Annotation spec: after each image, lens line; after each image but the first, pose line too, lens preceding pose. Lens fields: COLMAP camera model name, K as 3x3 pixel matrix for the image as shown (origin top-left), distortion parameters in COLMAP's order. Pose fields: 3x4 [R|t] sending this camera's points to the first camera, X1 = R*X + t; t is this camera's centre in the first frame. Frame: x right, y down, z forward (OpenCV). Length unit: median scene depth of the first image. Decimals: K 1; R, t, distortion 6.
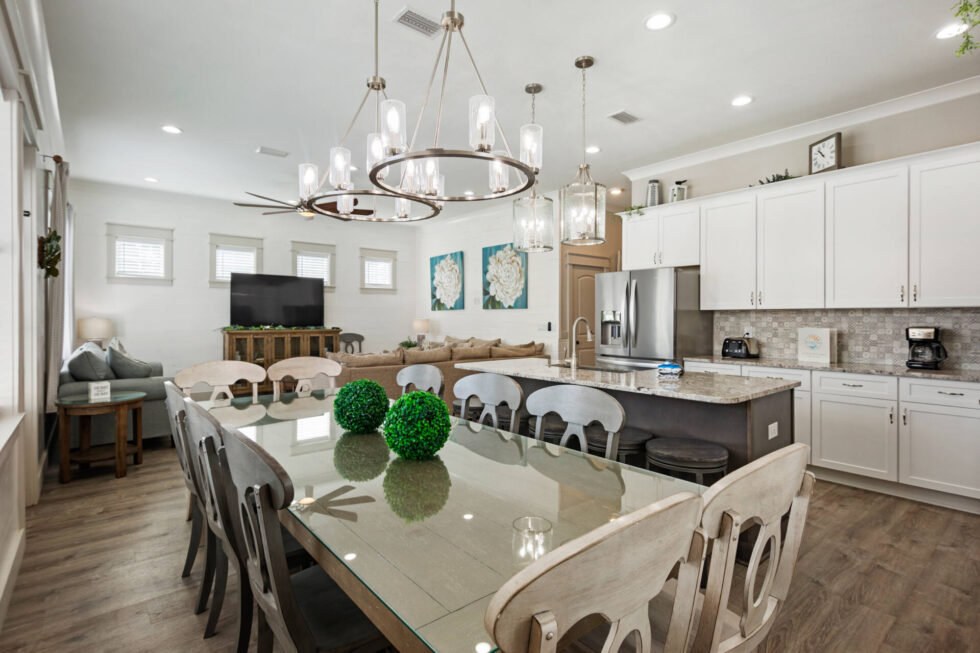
lens RADIAL K [[479.9, 0, 490.0], [0, 479.9, 326.5], [0, 0, 1]] dist [0.002425, 0.000316]
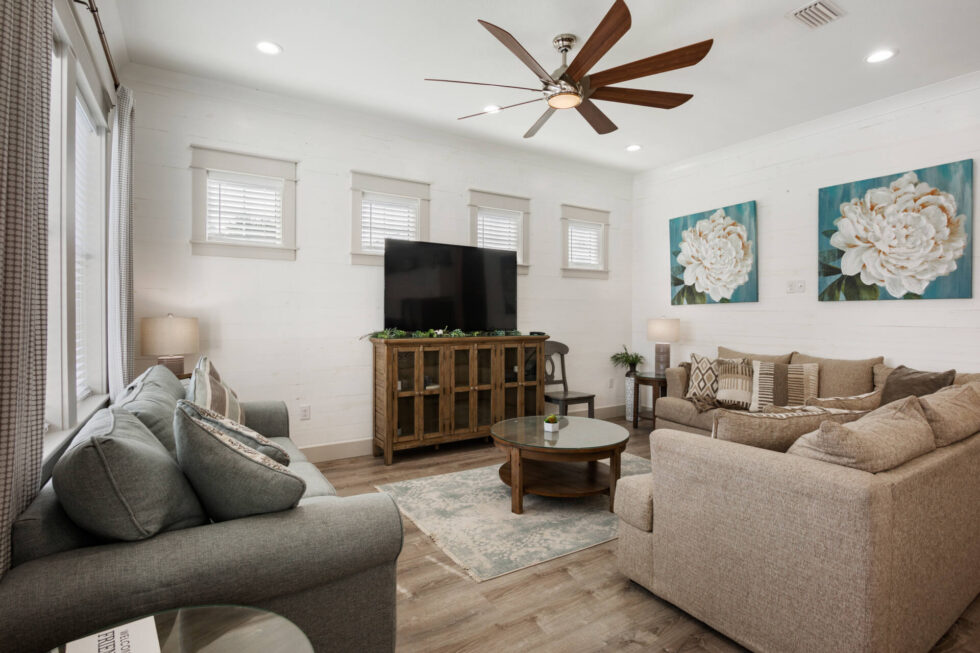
lens RADIAL K [[481.1, 0, 490.0], [0, 481.1, 326.5], [0, 0, 1]] dist [-0.012524, -0.000038]
pose [[0.991302, 0.004048, -0.131545, -0.522935], [-0.003566, 0.999986, 0.003902, -0.012744], [0.131559, -0.003399, 0.991302, 0.681360]]
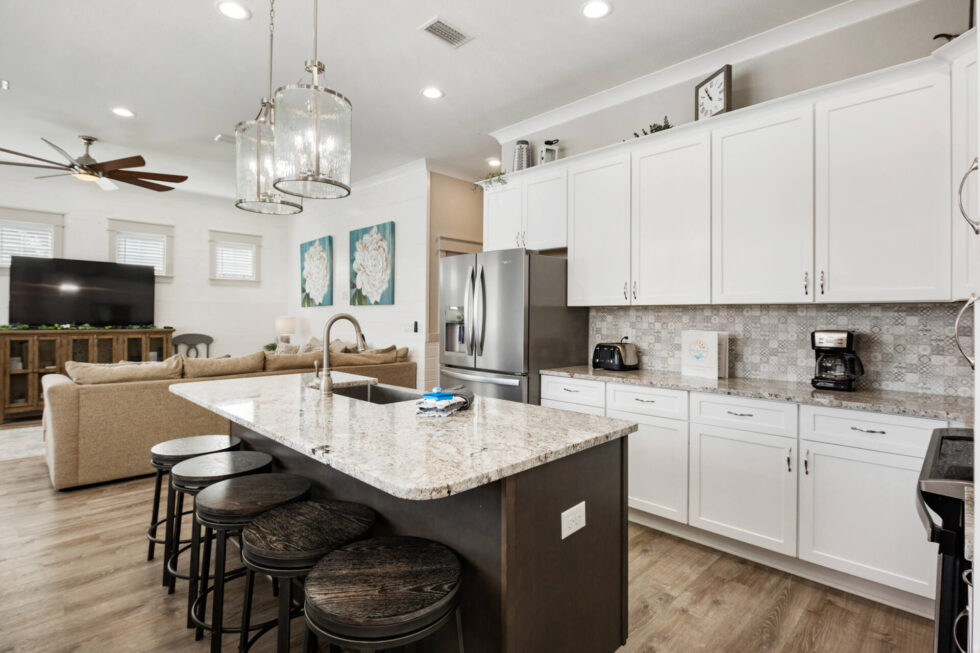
lens RADIAL K [[479.6, 0, 490.9], [0, 479.6, 323.3], [0, 0, 1]] dist [-0.010188, 0.000194]
pose [[0.995640, 0.004297, 0.093177, 0.249739], [-0.003832, 0.999979, -0.005176, -0.003076], [-0.093197, 0.004796, 0.995636, 0.260176]]
